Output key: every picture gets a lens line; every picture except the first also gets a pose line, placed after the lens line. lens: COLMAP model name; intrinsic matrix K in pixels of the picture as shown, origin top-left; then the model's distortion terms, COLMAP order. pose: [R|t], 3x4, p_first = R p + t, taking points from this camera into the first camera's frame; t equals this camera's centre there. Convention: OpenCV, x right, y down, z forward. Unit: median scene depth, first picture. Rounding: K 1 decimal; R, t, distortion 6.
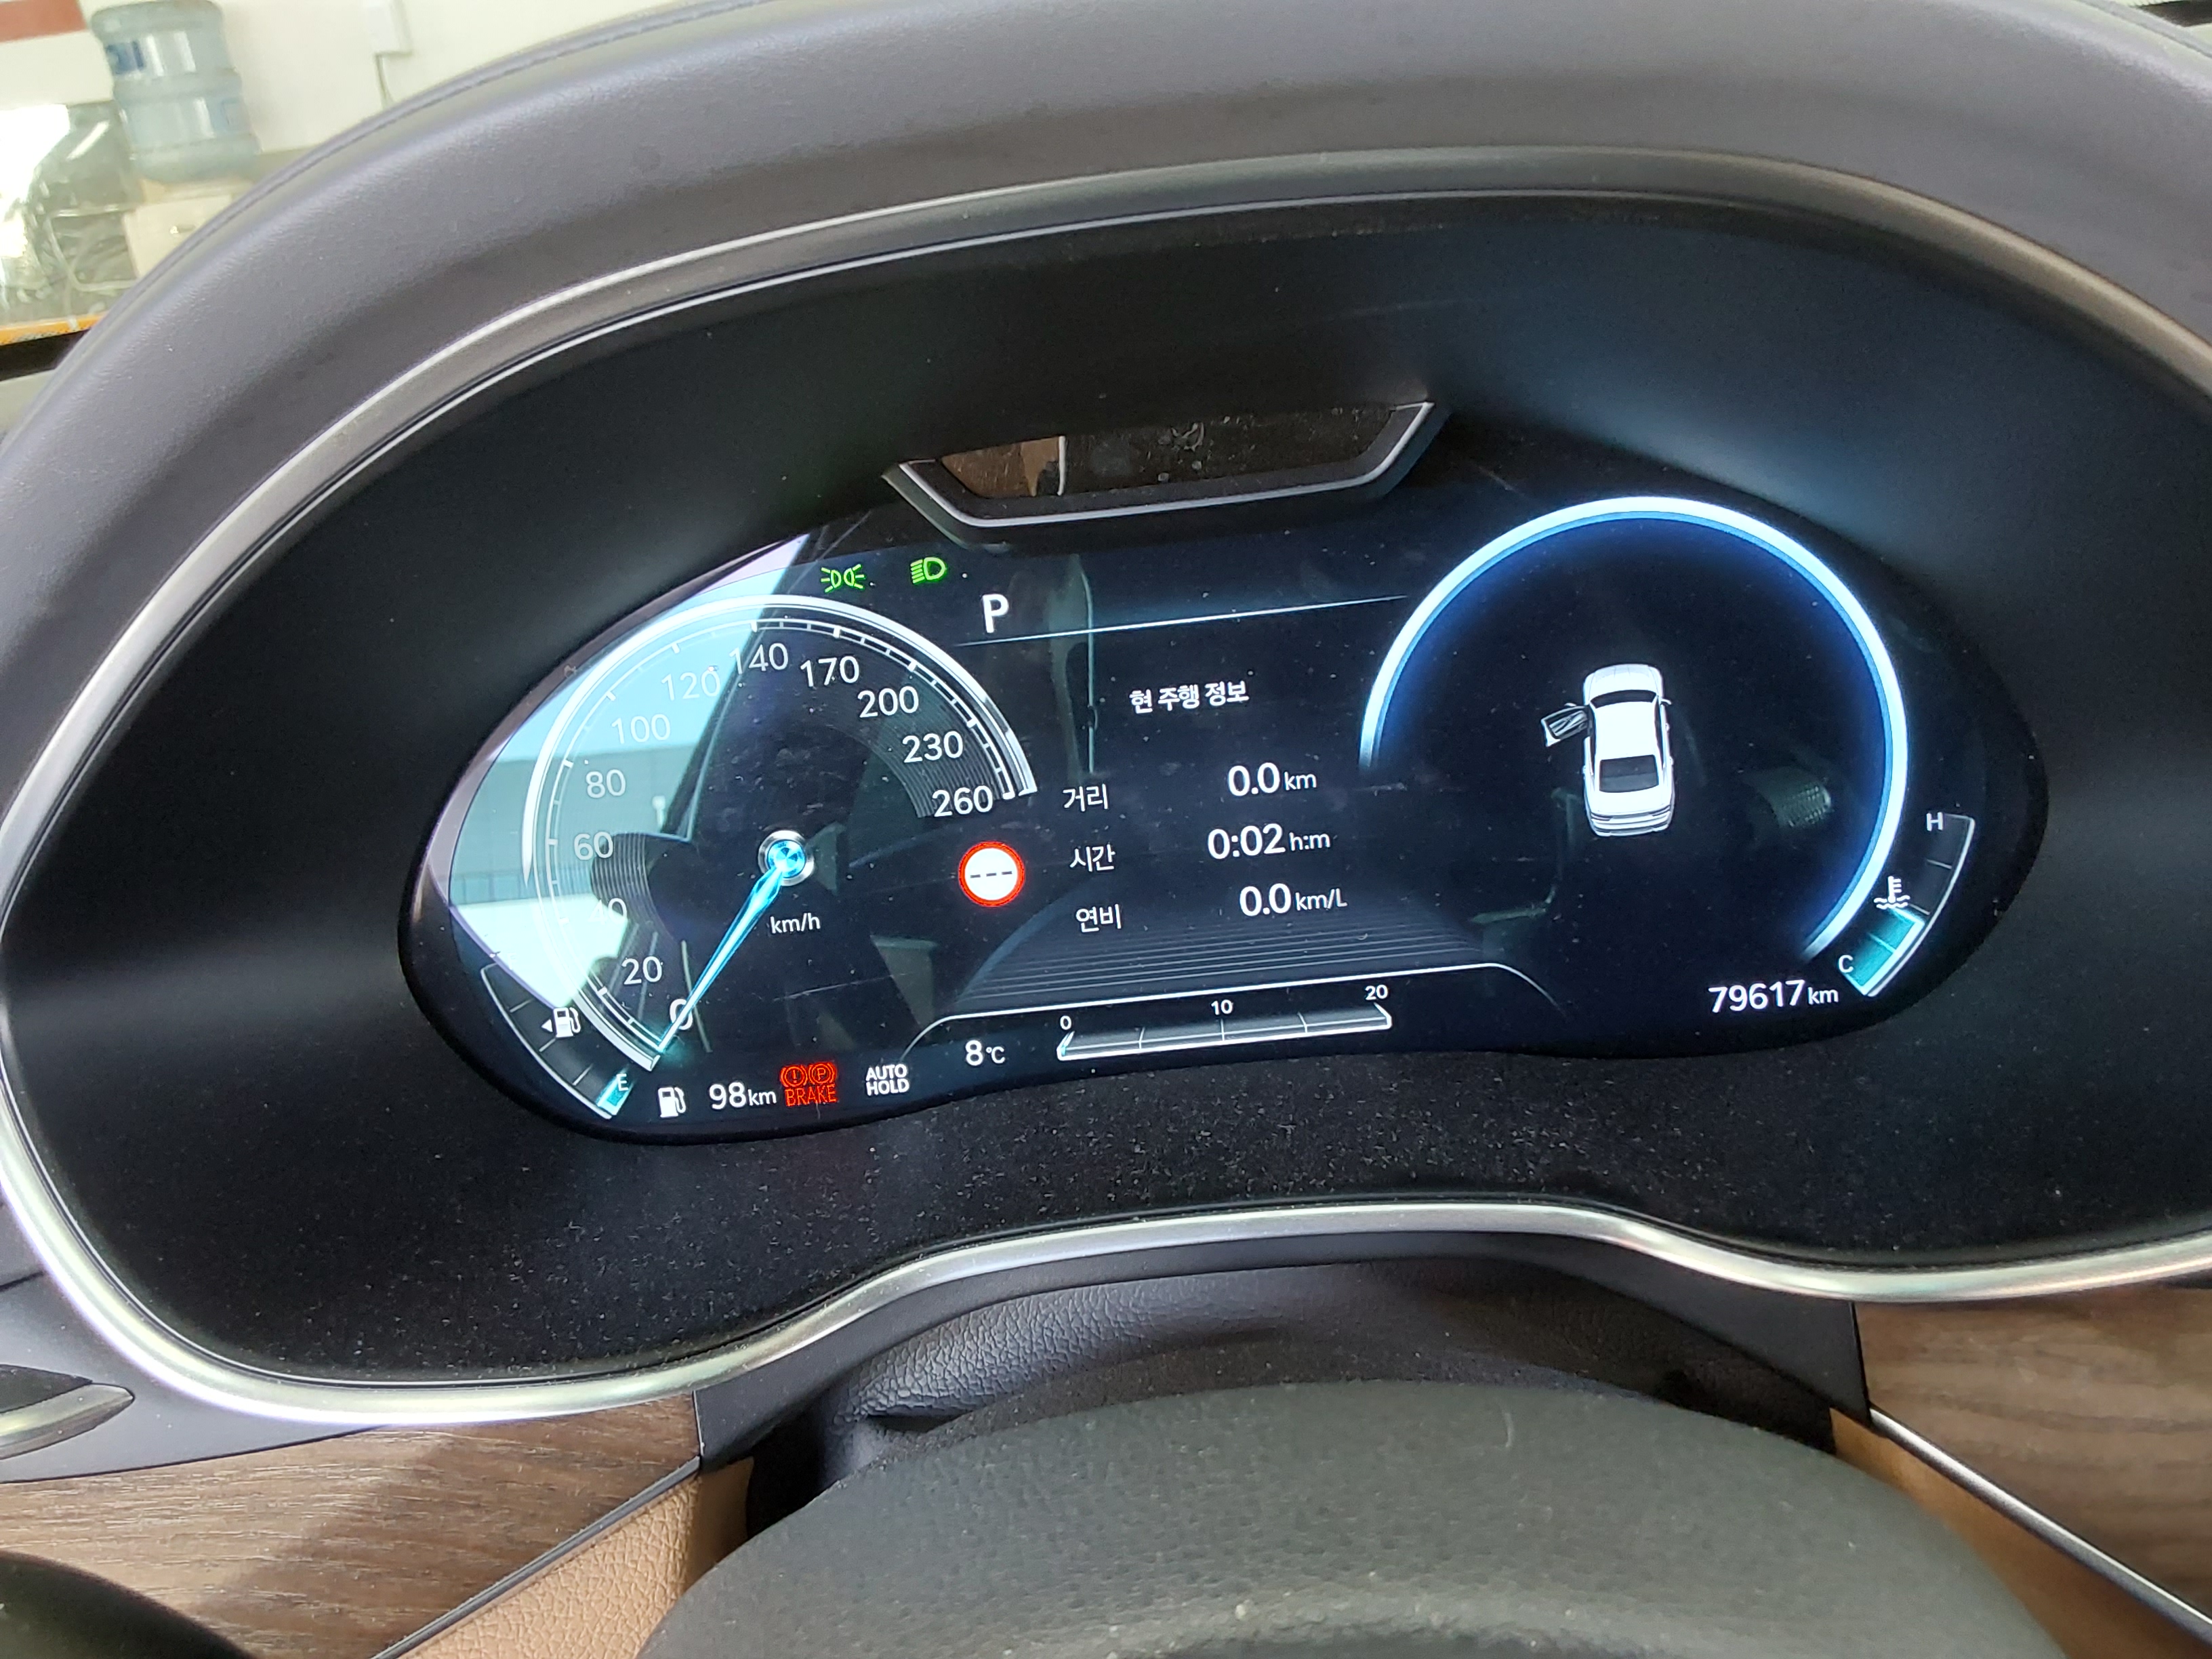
lens RADIAL K [[1811.0, 0, 1129.1], [0, 1811.0, 861.9], [0, 0, 1]] dist [0.123812, -0.196050]
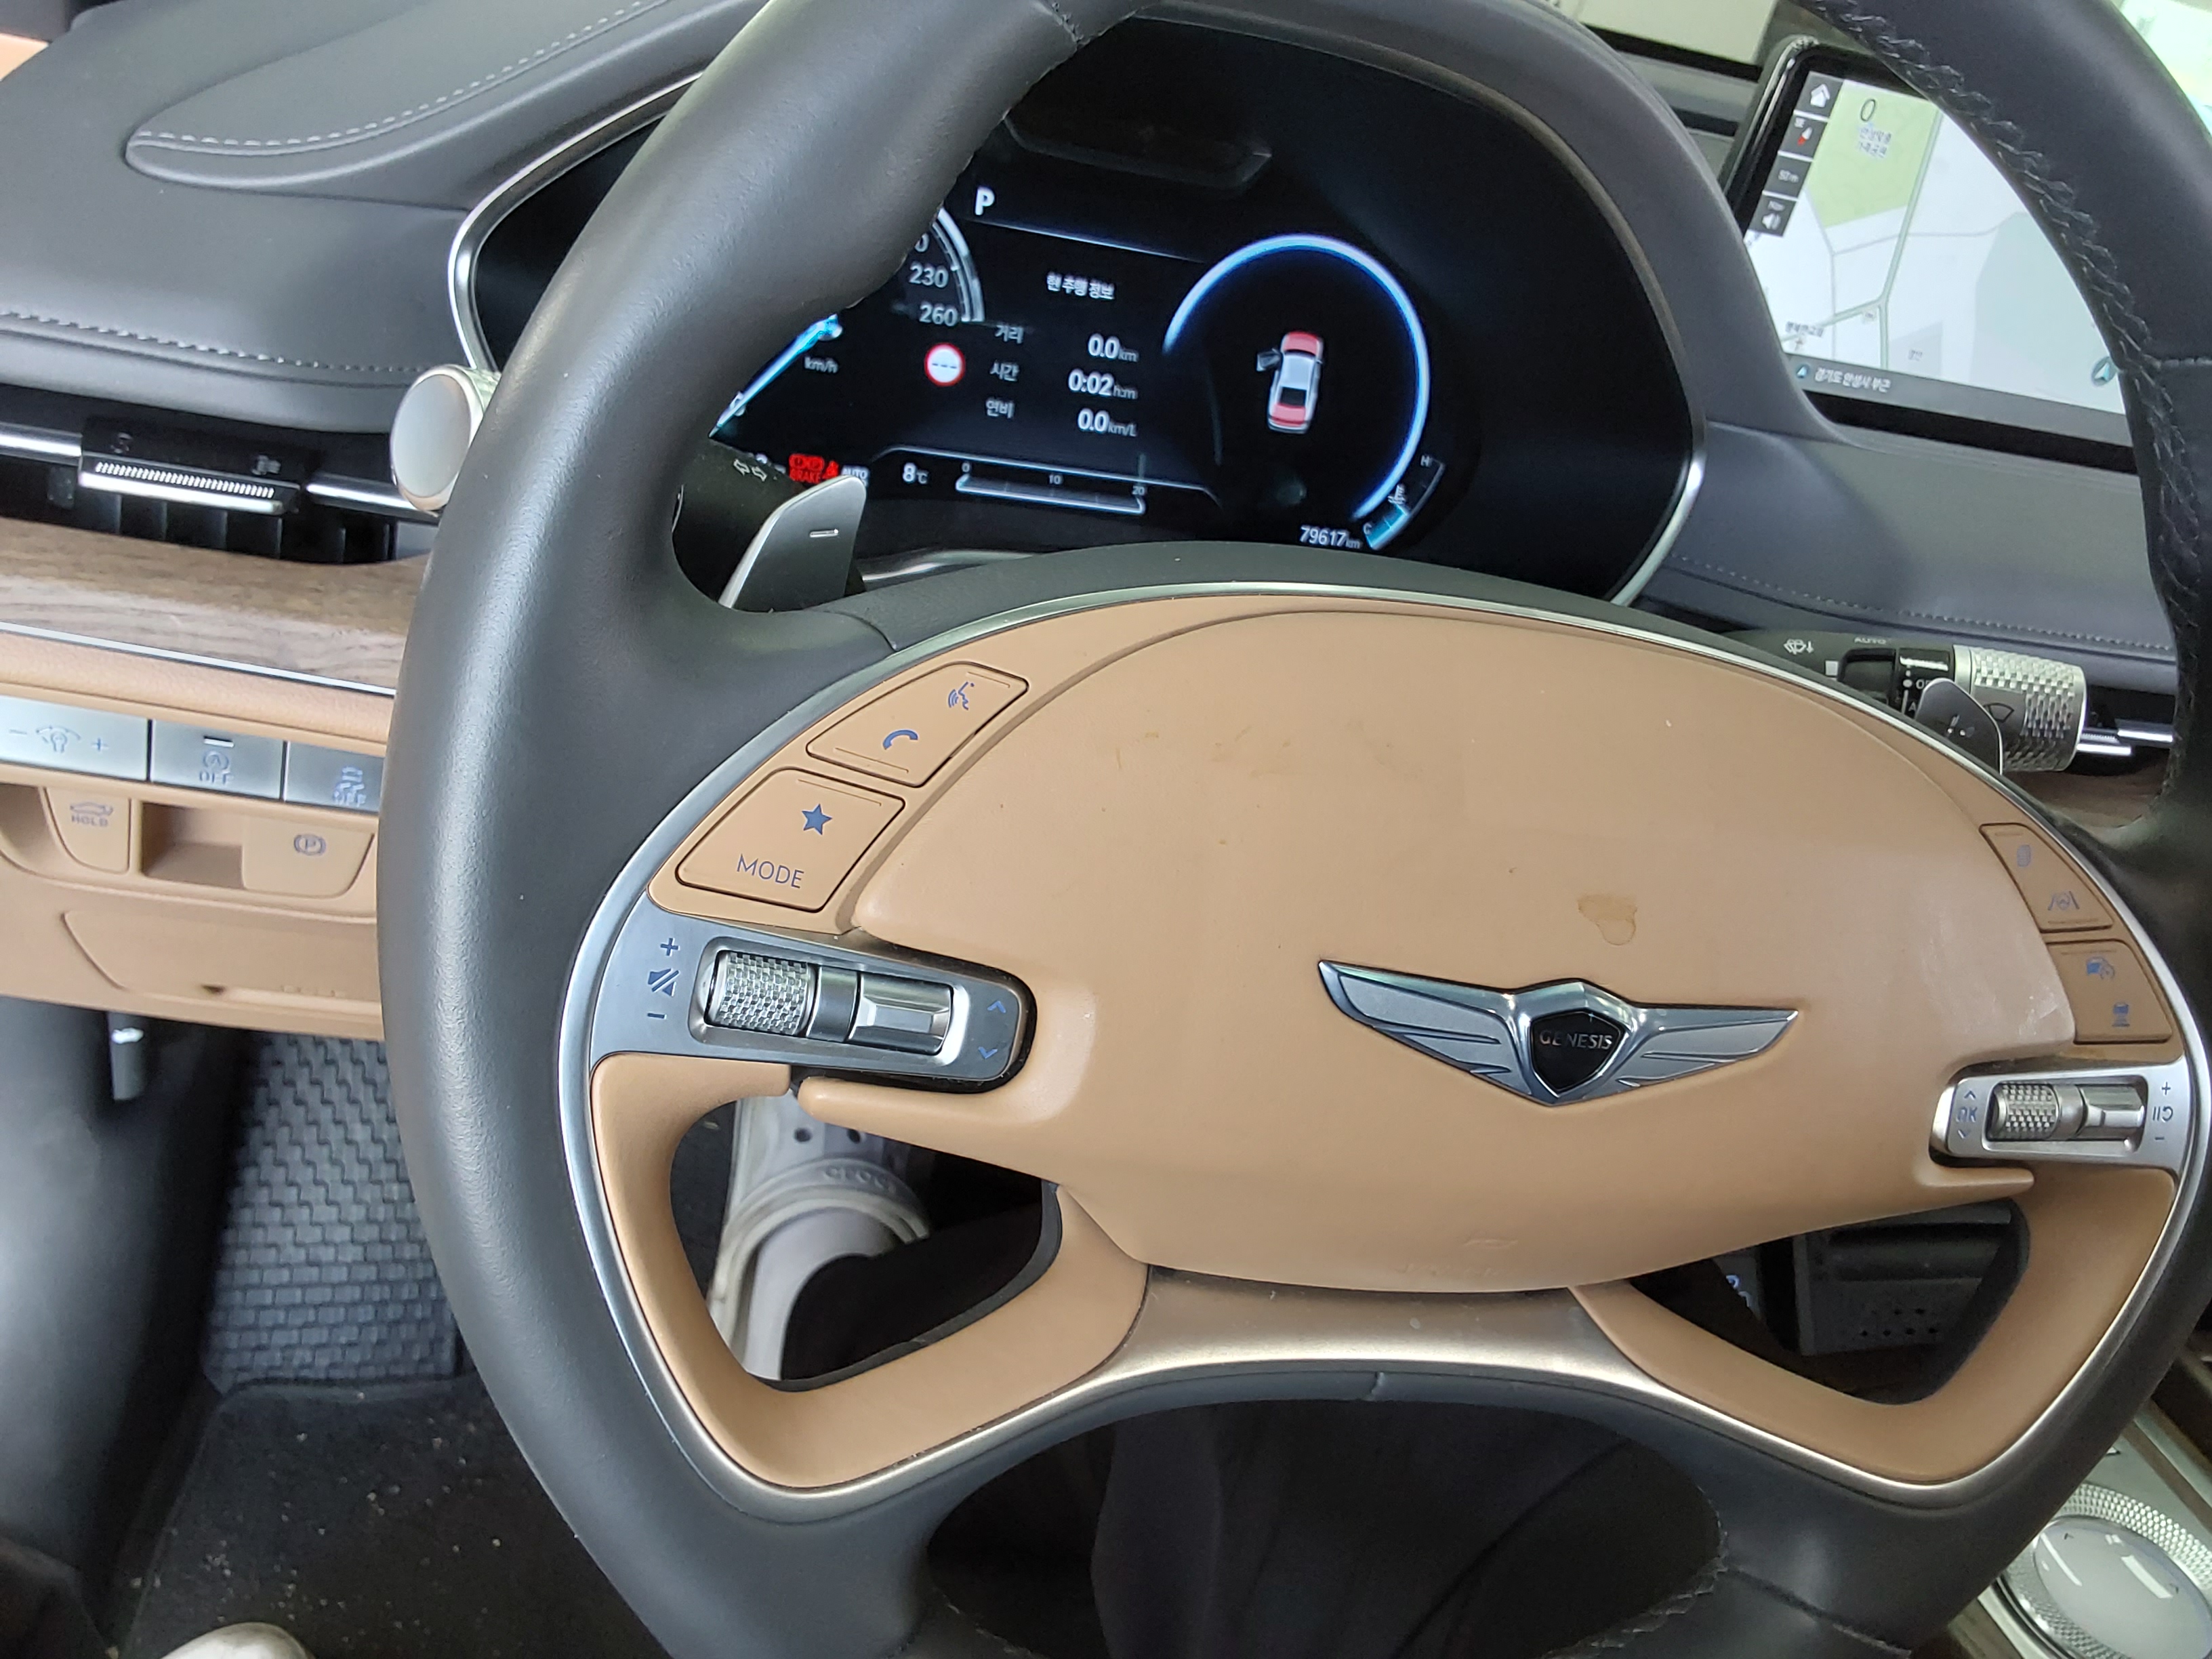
lens RADIAL K [[1811.0, 0, 1129.1], [0, 1811.0, 861.9], [0, 0, 1]] dist [0.123812, -0.196050]
pose [[0.901307, 0.137233, 0.410869, -0.547363], [-0.193871, 0.975988, 0.099301, 0.251002], [-0.387376, -0.169156, 0.906271, -0.647588]]
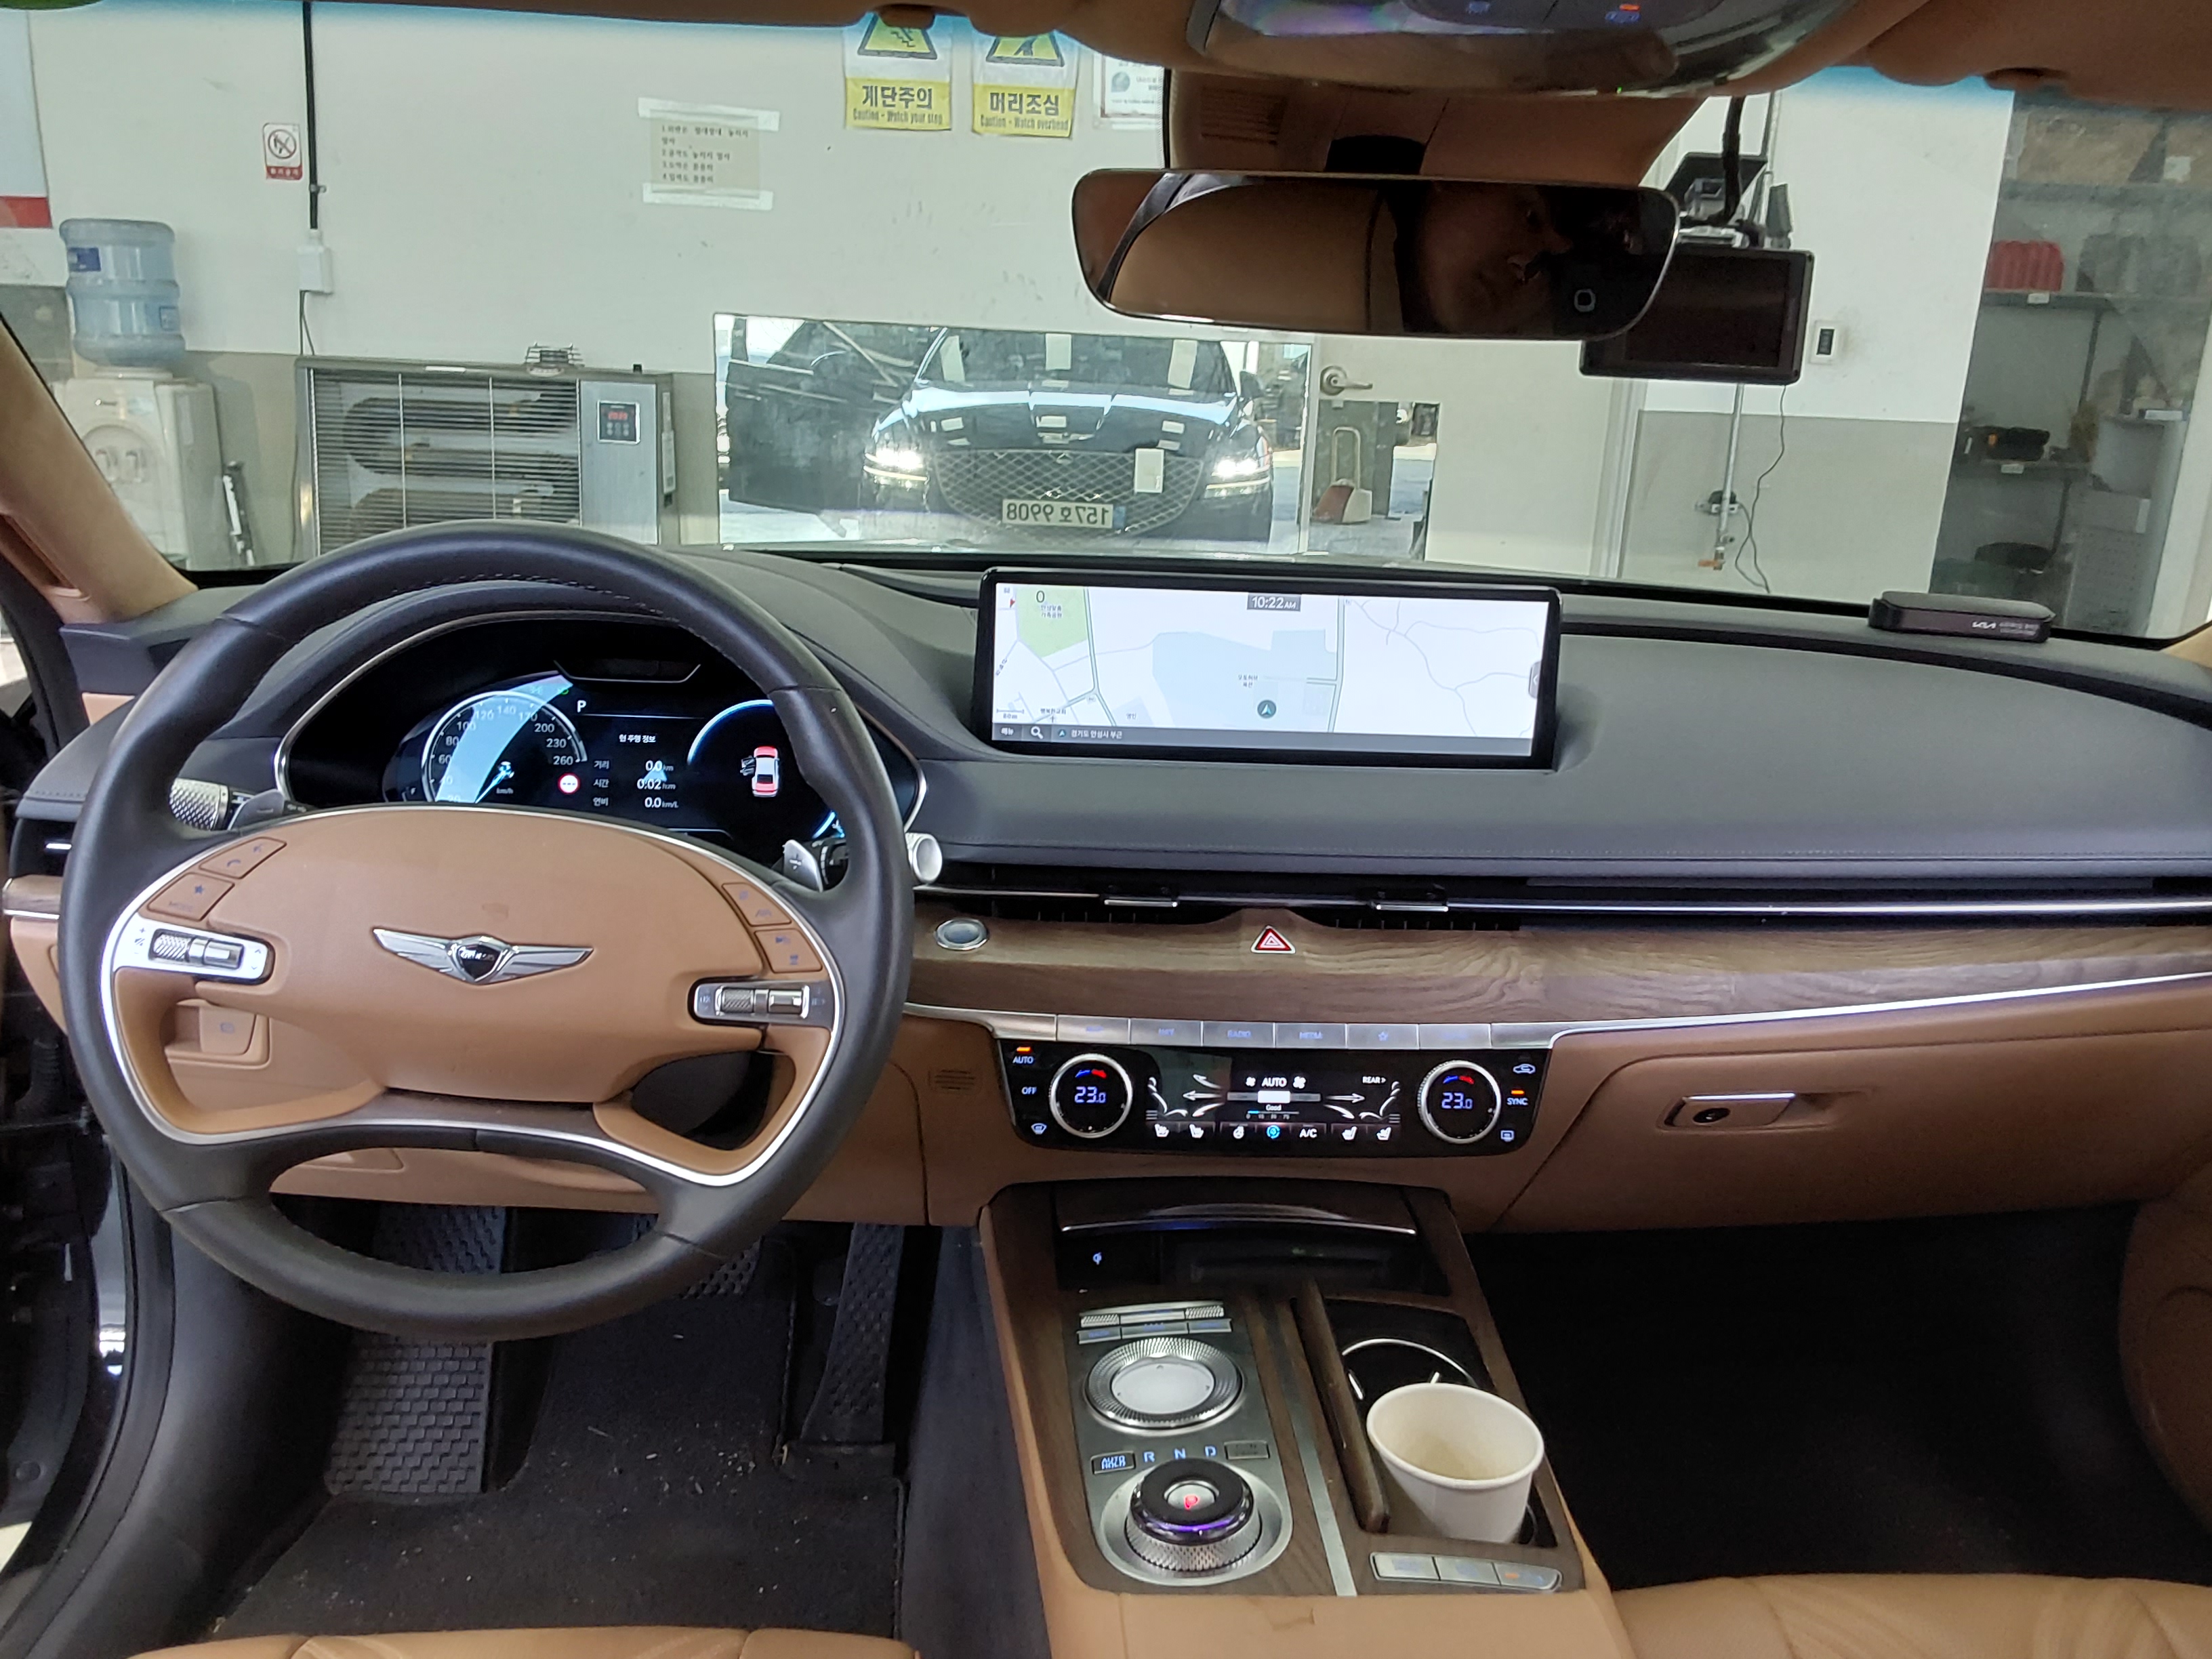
lens RADIAL K [[1710.0, 0, 1106.0], [0, 1710.0, 829.5], [0, 0, 1]] dist [0.057436, -0.047017]
pose [[0.982192, 0.128876, 0.136713, 0.467549], [-0.106065, 0.980955, -0.162720, 0.494532], [-0.155081, 0.145322, 0.977155, -2.196976]]
